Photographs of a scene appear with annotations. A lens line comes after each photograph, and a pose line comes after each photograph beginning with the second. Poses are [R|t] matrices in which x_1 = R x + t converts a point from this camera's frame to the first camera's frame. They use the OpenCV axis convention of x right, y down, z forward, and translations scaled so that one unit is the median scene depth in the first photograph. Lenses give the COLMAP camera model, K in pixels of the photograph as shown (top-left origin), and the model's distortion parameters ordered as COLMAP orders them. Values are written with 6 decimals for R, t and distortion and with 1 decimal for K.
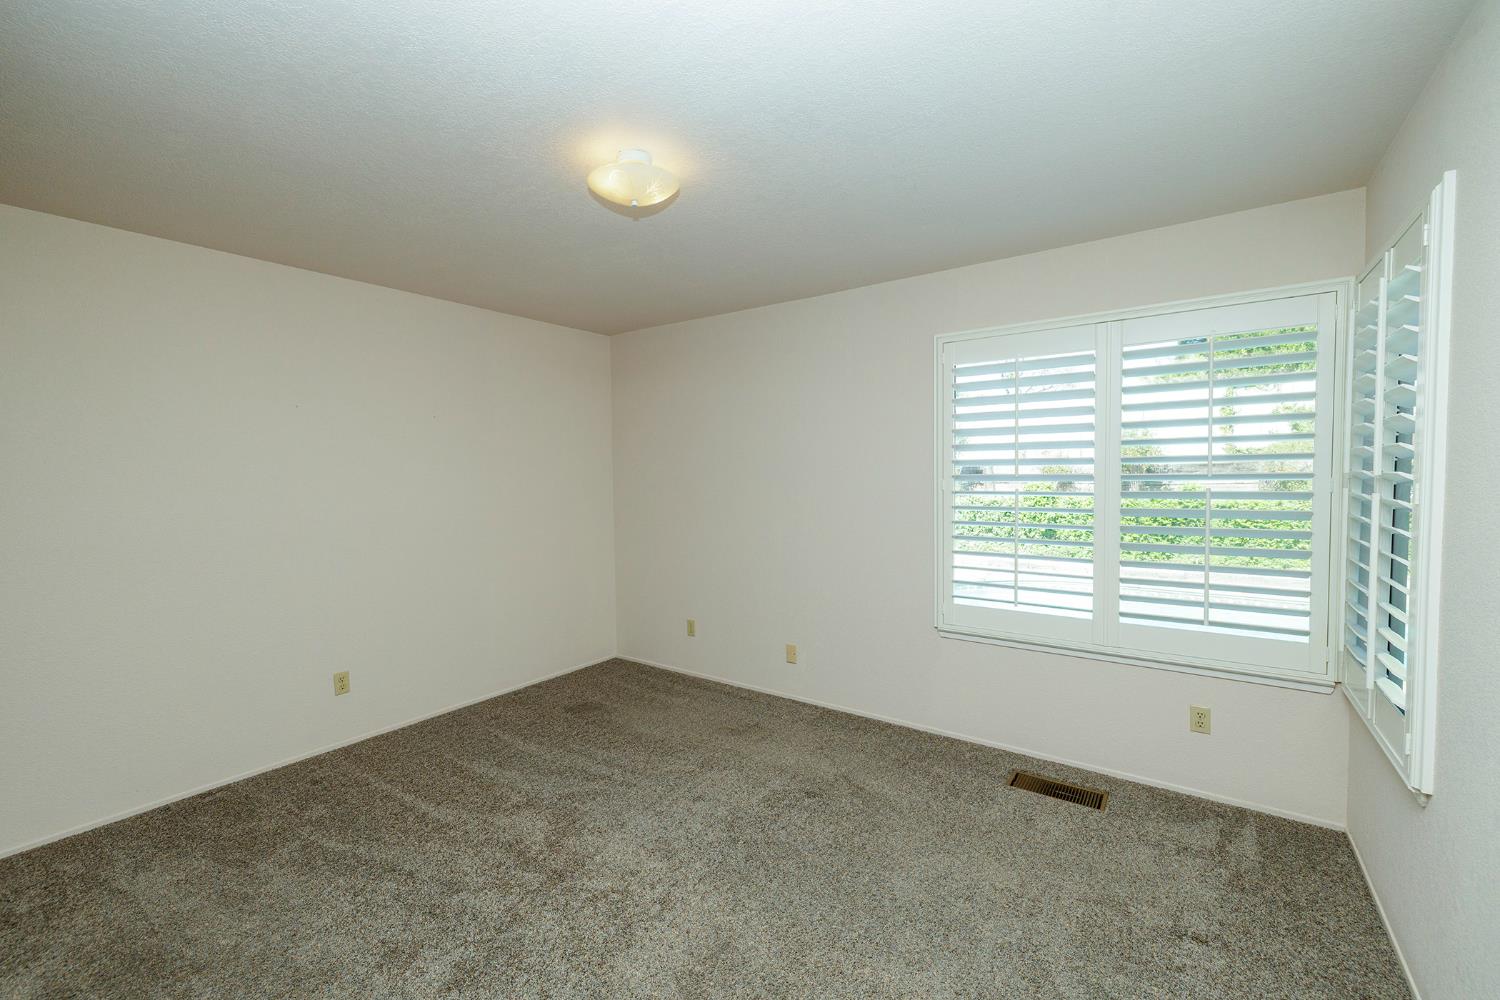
lens RADIAL K [[626.9, 0, 741.5], [0, 626.9, 495.1], [0, 0, 1]] dist [0.000038, 0.000604]
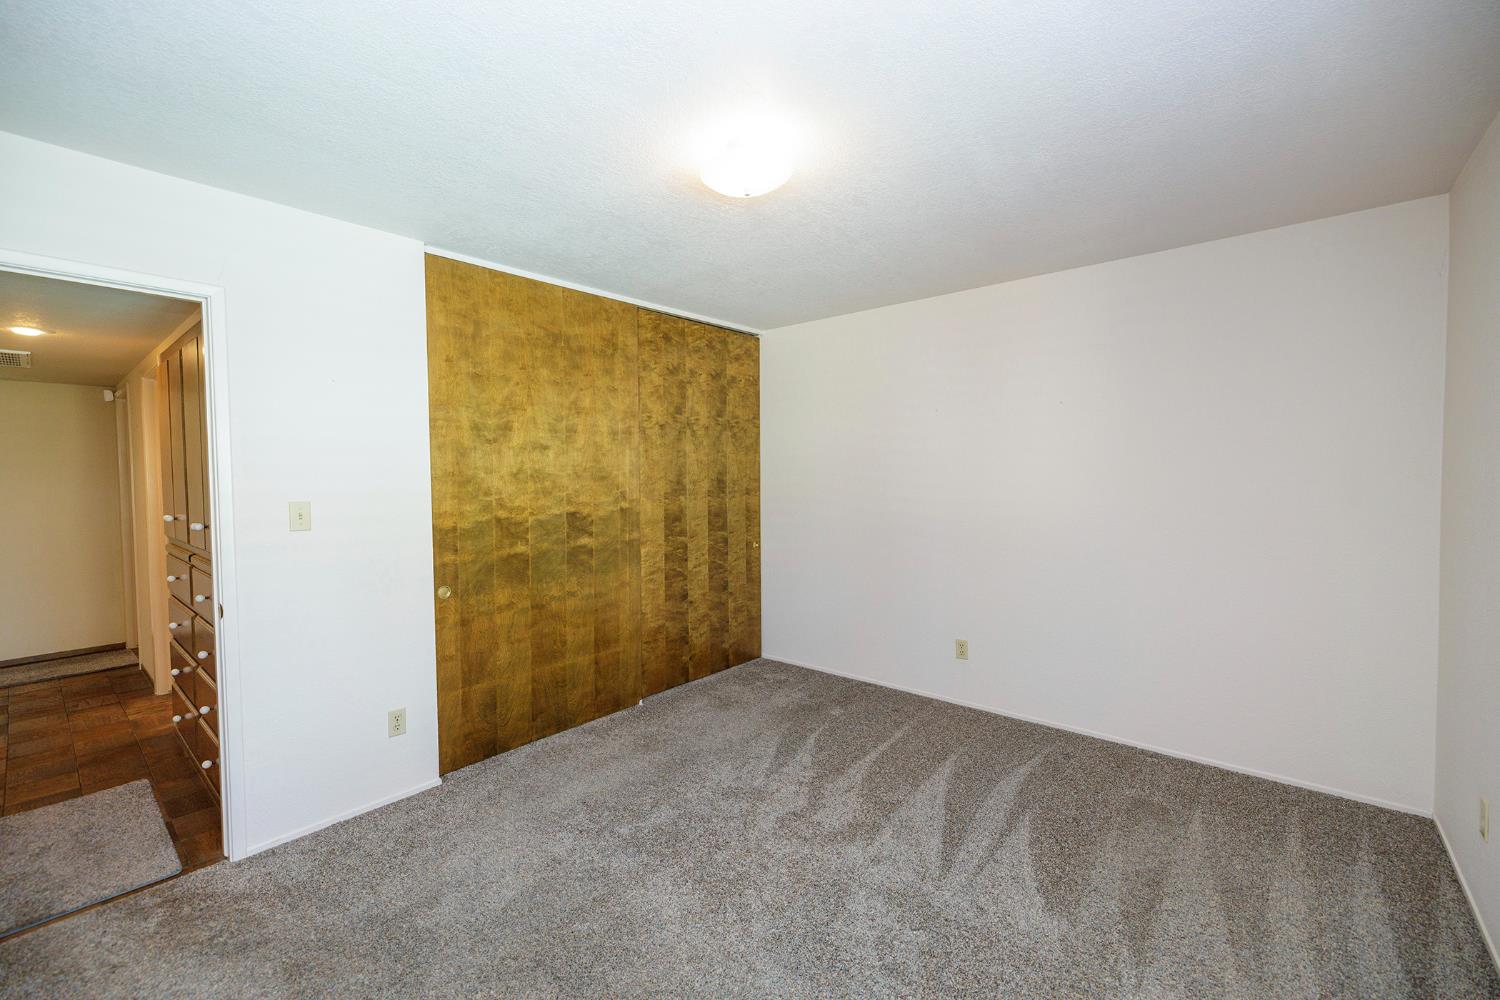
lens RADIAL K [[626.9, 0, 741.5], [0, 626.9, 495.1], [0, 0, 1]] dist [0.000038, 0.000604]
pose [[-0.087250, 0.047579, -0.995050, 0.512460], [-0.029918, 0.998283, 0.050357, -0.023405], [0.995737, 0.034163, -0.085677, 0.691591]]
